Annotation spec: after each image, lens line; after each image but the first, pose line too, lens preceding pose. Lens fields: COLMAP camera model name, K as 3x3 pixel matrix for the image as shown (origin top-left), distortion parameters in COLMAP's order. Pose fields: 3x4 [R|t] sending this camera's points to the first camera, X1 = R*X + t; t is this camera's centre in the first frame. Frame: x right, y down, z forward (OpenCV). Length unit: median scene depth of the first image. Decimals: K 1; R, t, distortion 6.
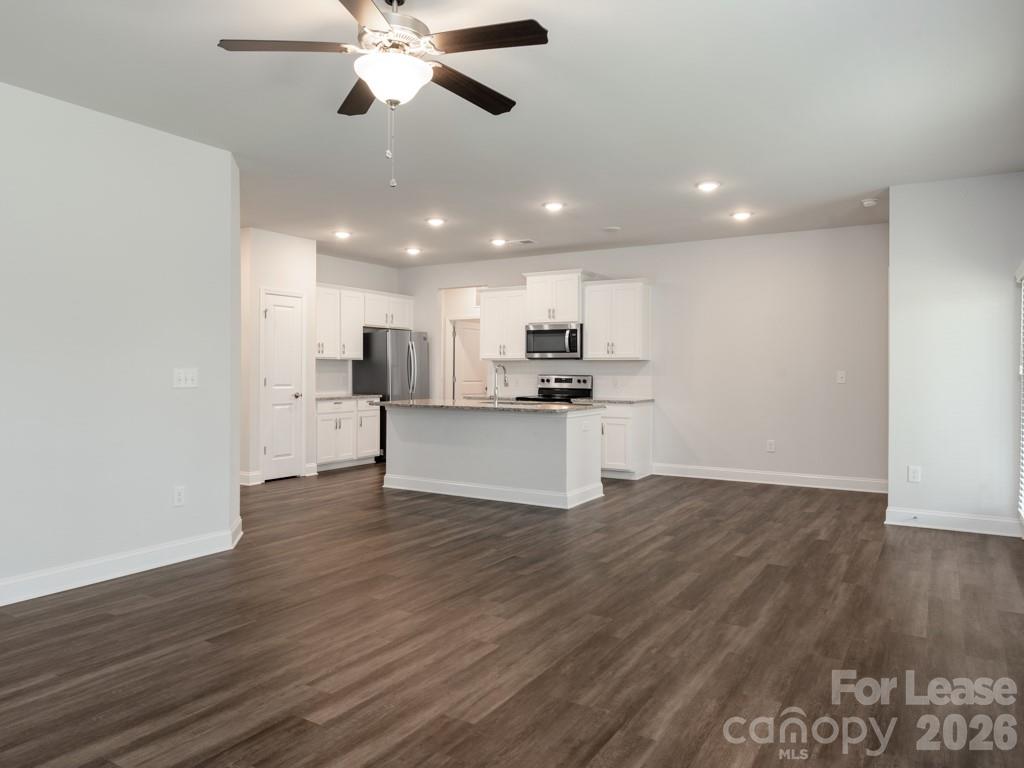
lens RADIAL K [[732.3, 0, 512.0], [0, 732.3, 384.0], [0, 0, 1]] dist [-0.003555, 0.000459]
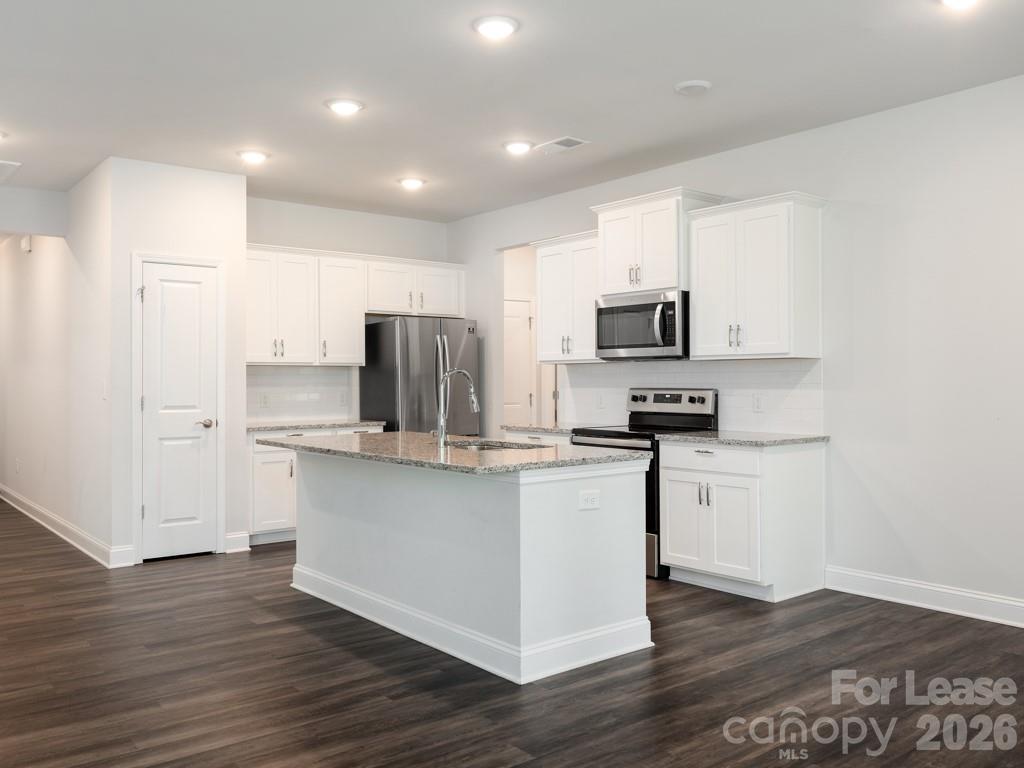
lens RADIAL K [[875.8, 0, 512.0], [0, 875.8, 384.0], [0, 0, 1]] dist [-0.001884, -0.003469]
pose [[0.936238, -0.007040, -0.351296, 0.195702], [0.001917, 0.999887, -0.014930, -0.006137], [0.351361, 0.013305, 0.936146, 0.359114]]
